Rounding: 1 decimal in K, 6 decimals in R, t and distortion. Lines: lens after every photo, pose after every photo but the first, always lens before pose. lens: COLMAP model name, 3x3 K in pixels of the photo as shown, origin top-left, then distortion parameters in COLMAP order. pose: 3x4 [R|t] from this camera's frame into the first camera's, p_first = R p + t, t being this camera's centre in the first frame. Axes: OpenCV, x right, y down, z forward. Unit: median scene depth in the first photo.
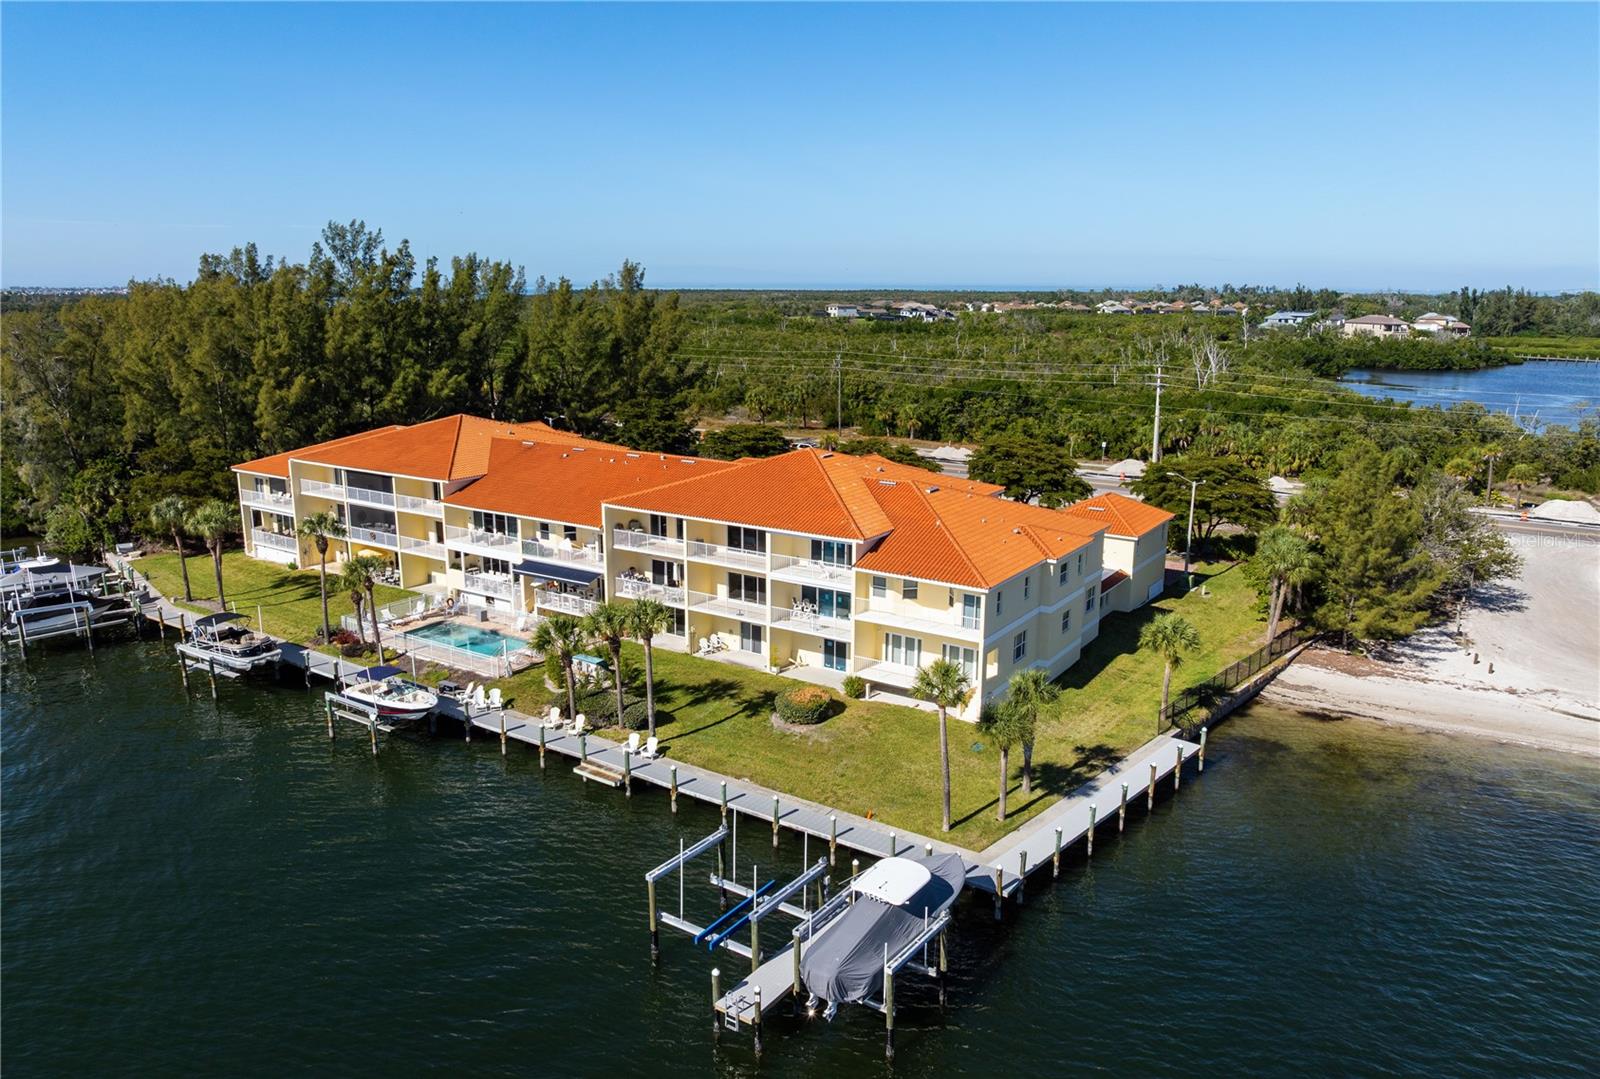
lens RADIAL K [[1135.5, 0, 797.4], [0, 1135.5, 510.0], [0, 0, 1]] dist [-0.041549, -0.008188]
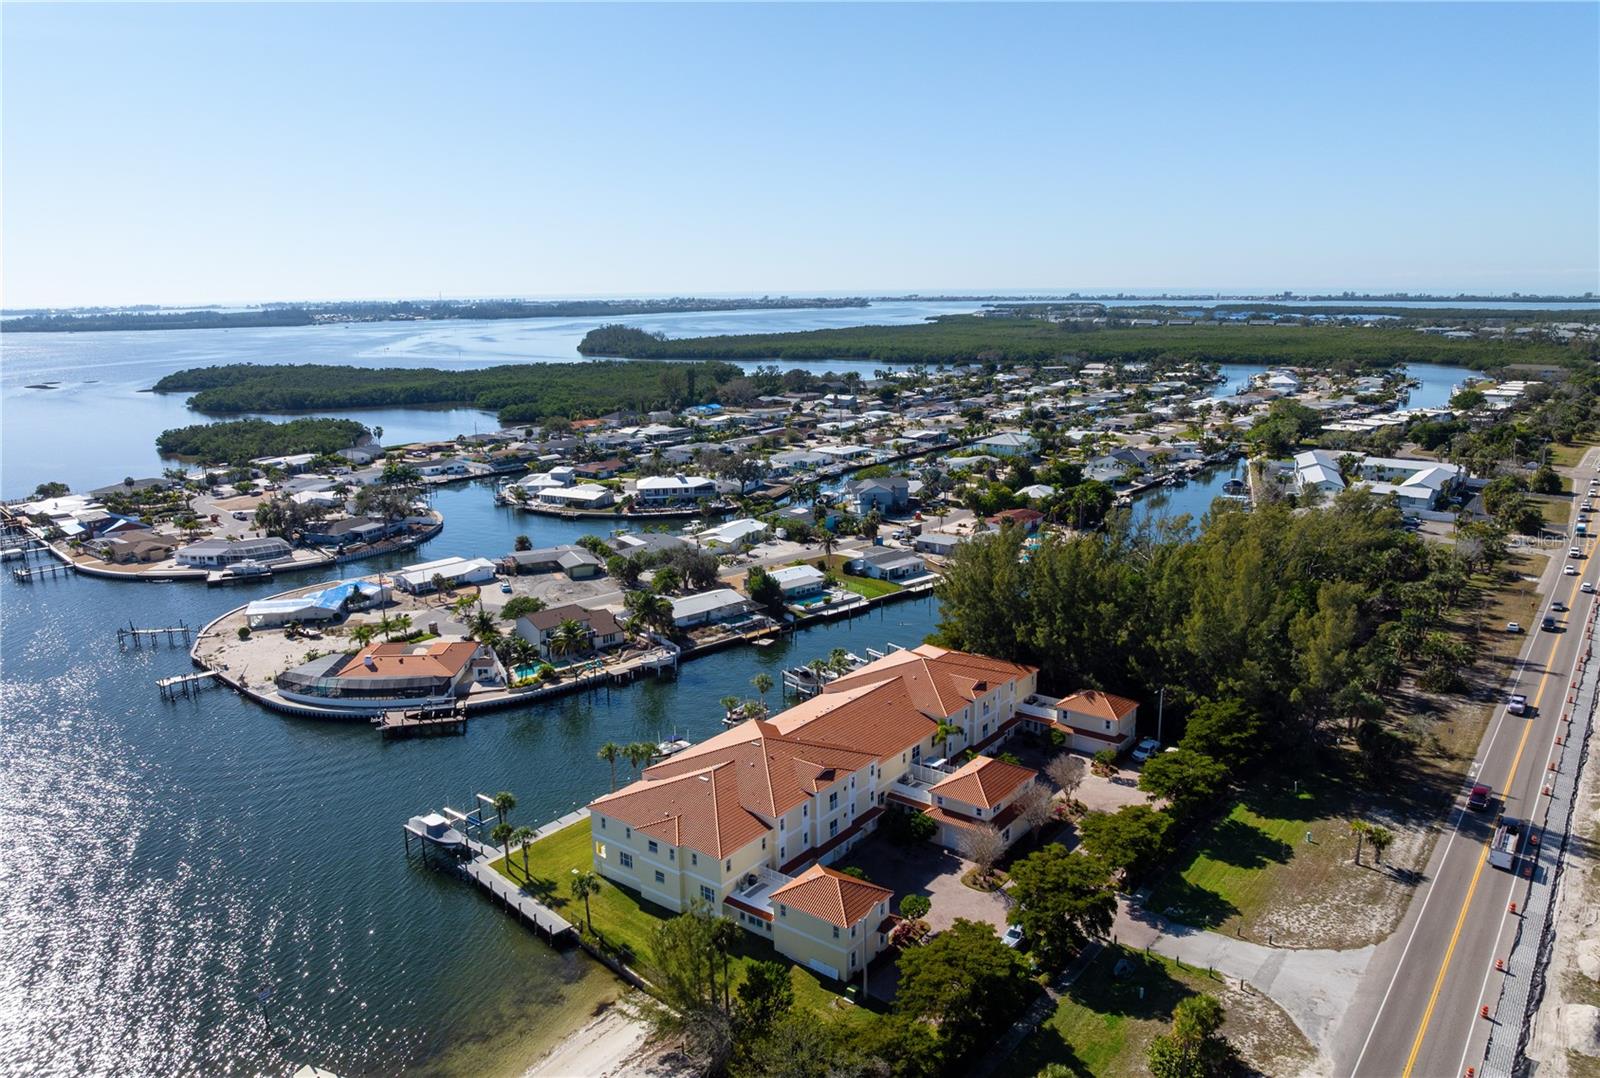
lens RADIAL K [[1133.4, 0, 800.0], [0, 1133.4, 539.0], [0, 0, 1]] dist [-0.034917, -0.004759]
pose [[-0.062579, 0.218809, -0.973759, 1.741203], [-0.187332, 0.955755, 0.226802, -0.800213], [0.980301, 0.196609, -0.018820, 1.122325]]
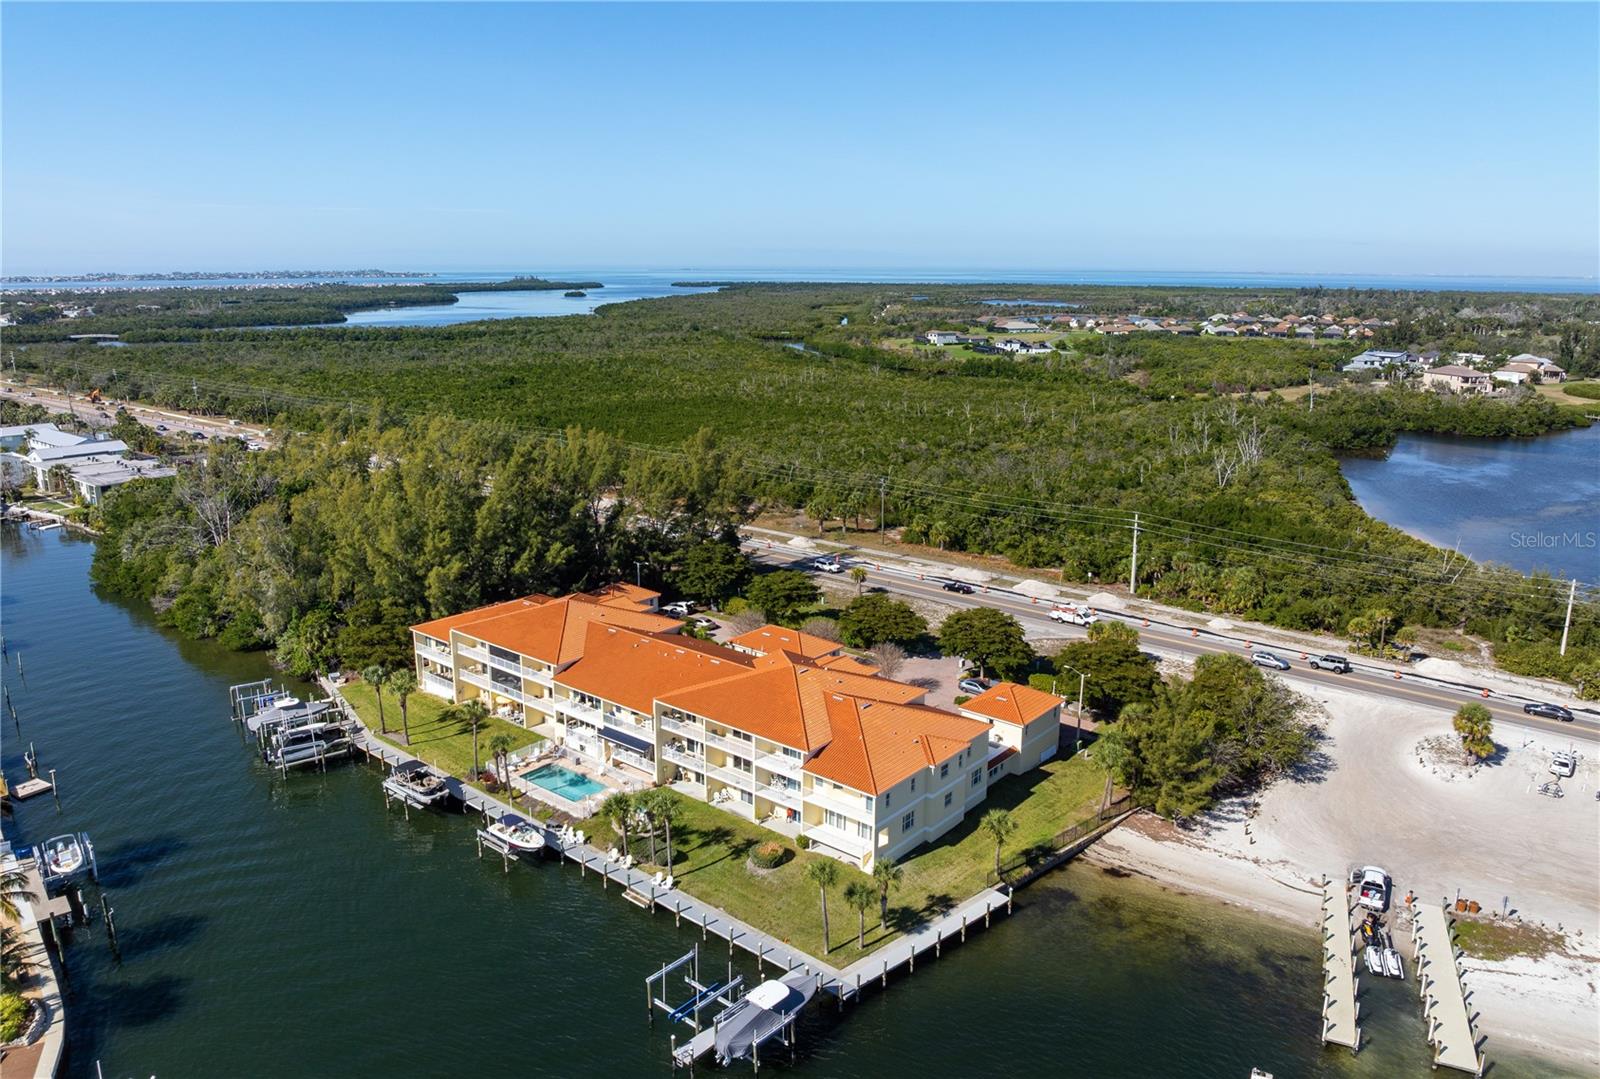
lens RADIAL K [[1133.6, 0, 800.3], [0, 1133.6, 503.0], [0, 0, 1]] dist [-0.047827, 0.021943]
pose [[0.994677, 0.023333, -0.100365, 0.179932], [-0.022441, 0.999698, 0.010005, -0.306242], [0.100568, -0.007699, 0.994900, -0.517752]]
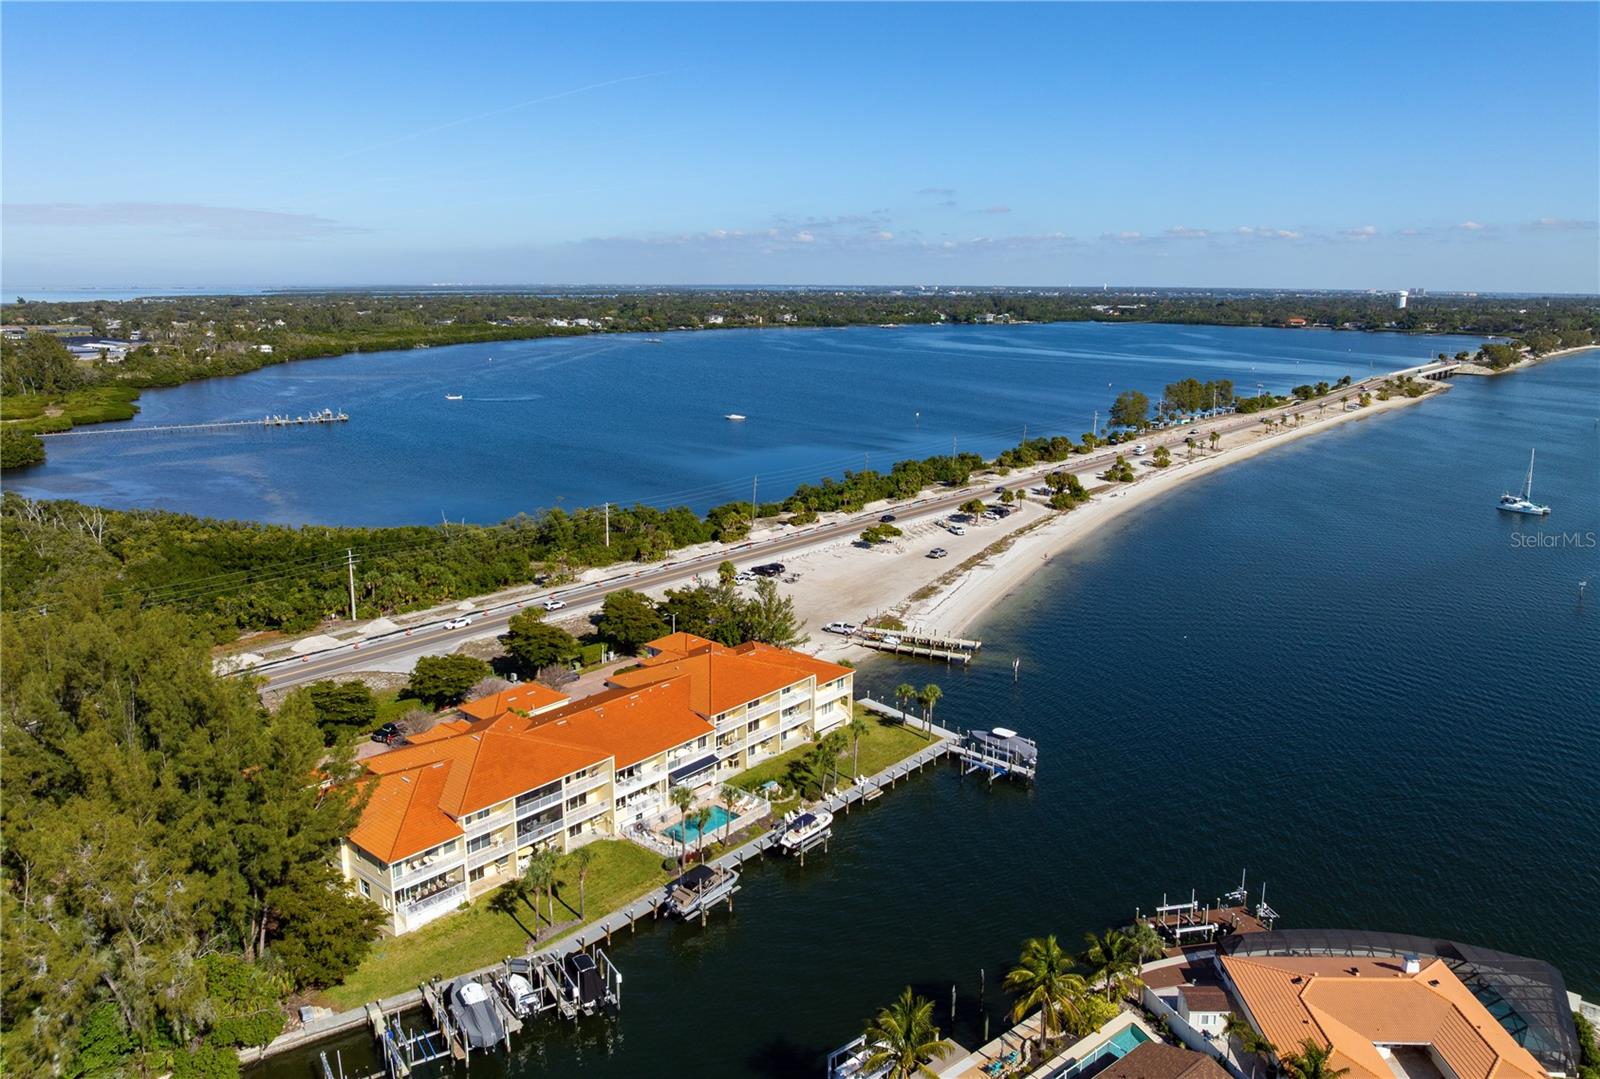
lens RADIAL K [[1118.6, 0, 800.0], [0, 1118.6, 539.5], [0, 0, 1]] dist [-0.059422, -0.001325]
pose [[0.121827, -0.223672, 0.967021, -1.932353], [0.190531, 0.961429, 0.198376, -0.643855], [-0.974093, 0.160080, 0.159744, 0.558926]]
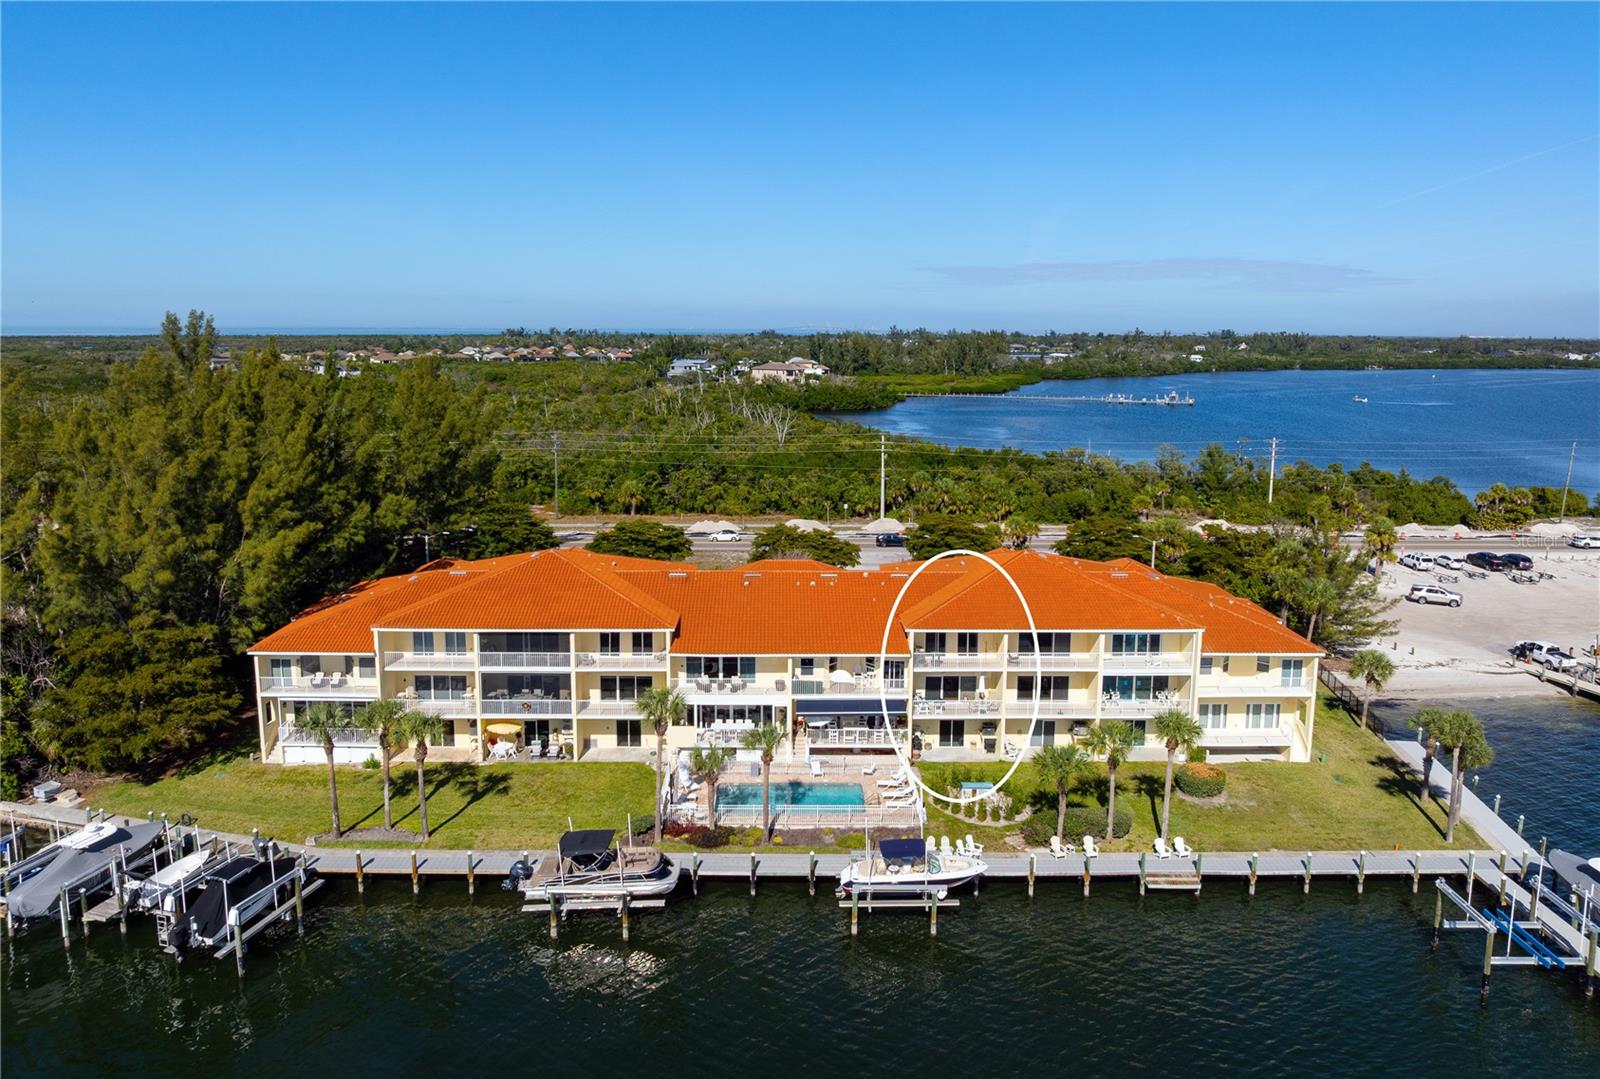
lens RADIAL K [[1135.5, 0, 797.4], [0, 1135.5, 510.0], [0, 0, 1]] dist [-0.041549, -0.008188]
pose [[0.825836, -0.086861, 0.557180, -0.841371], [0.106317, 0.994329, -0.002570, -0.123868], [-0.553797, 0.061360, 0.830388, 0.237523]]
